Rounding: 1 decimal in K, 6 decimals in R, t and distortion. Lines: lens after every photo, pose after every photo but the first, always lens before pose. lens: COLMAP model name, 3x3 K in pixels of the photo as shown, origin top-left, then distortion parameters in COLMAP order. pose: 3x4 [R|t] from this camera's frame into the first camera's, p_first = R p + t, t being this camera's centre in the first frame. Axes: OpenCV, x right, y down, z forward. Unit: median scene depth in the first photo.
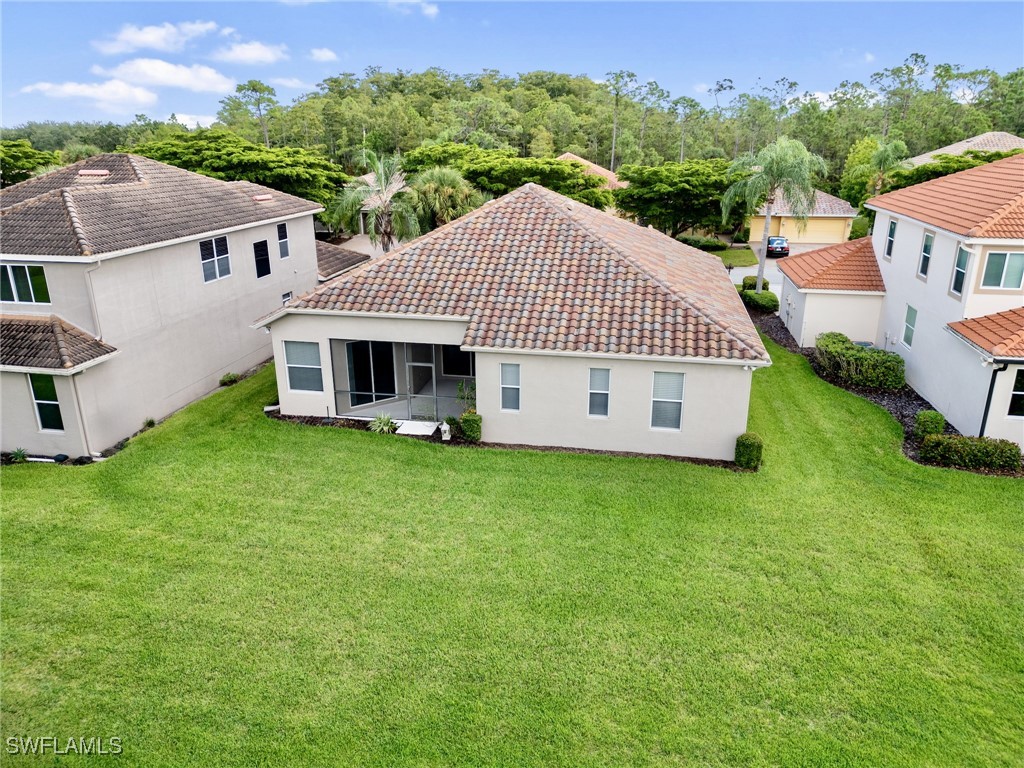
lens RADIAL K [[722.8, 0, 512.0], [0, 722.8, 384.0], [0, 0, 1]] dist [0.070399, -0.066048]
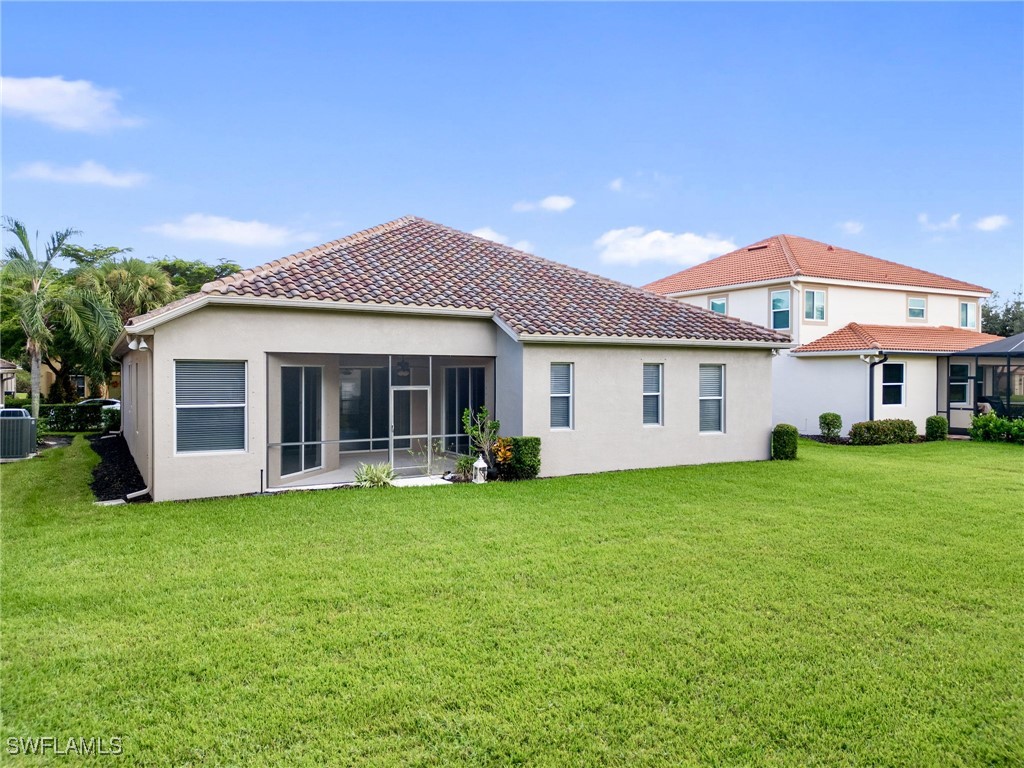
lens RADIAL K [[722.8, 0, 512.0], [0, 722.8, 384.0], [0, 0, 1]] dist [0.070399, -0.066048]
pose [[0.766602, -0.001374, 0.642121, -0.494498], [0.206487, 0.947411, -0.244490, 0.157419], [-0.608017, 0.320016, 0.726570, 0.449036]]
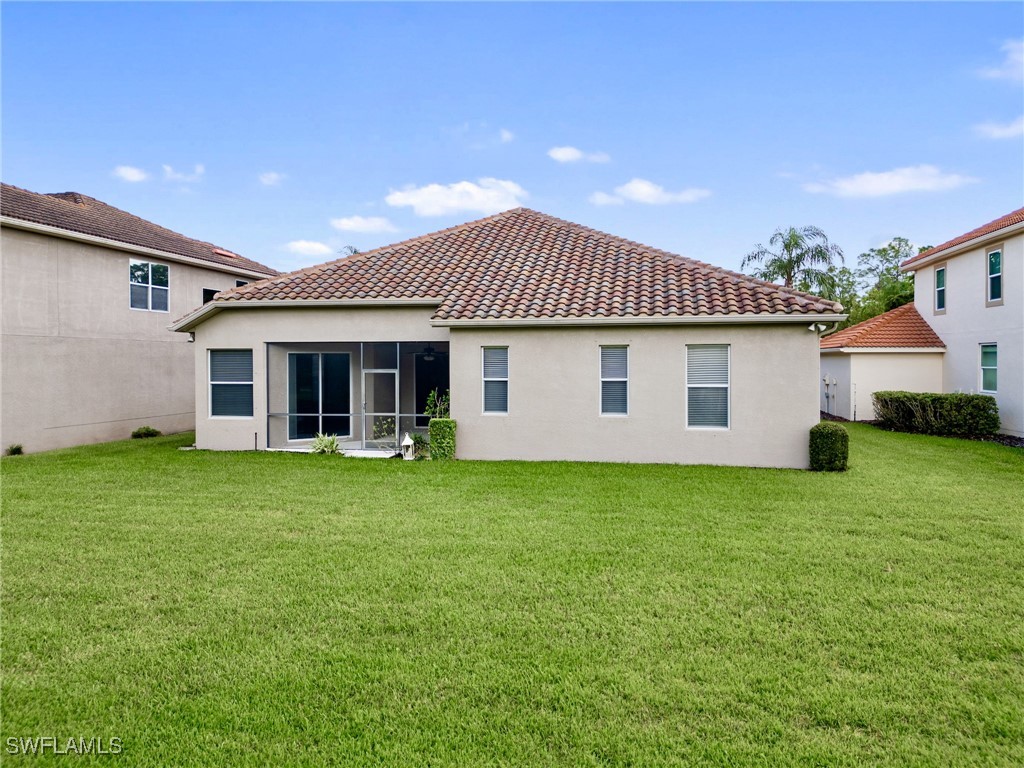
lens RADIAL K [[727.4, 0, 512.6], [0, 727.4, 370.5], [0, 0, 1]] dist [0.065912, -0.065728]
pose [[0.999999, 0.001406, -0.000236, 0.014701], [-0.001410, 0.950007, -0.312226, 0.217152], [-0.000215, 0.312226, 0.950008, 0.263201]]
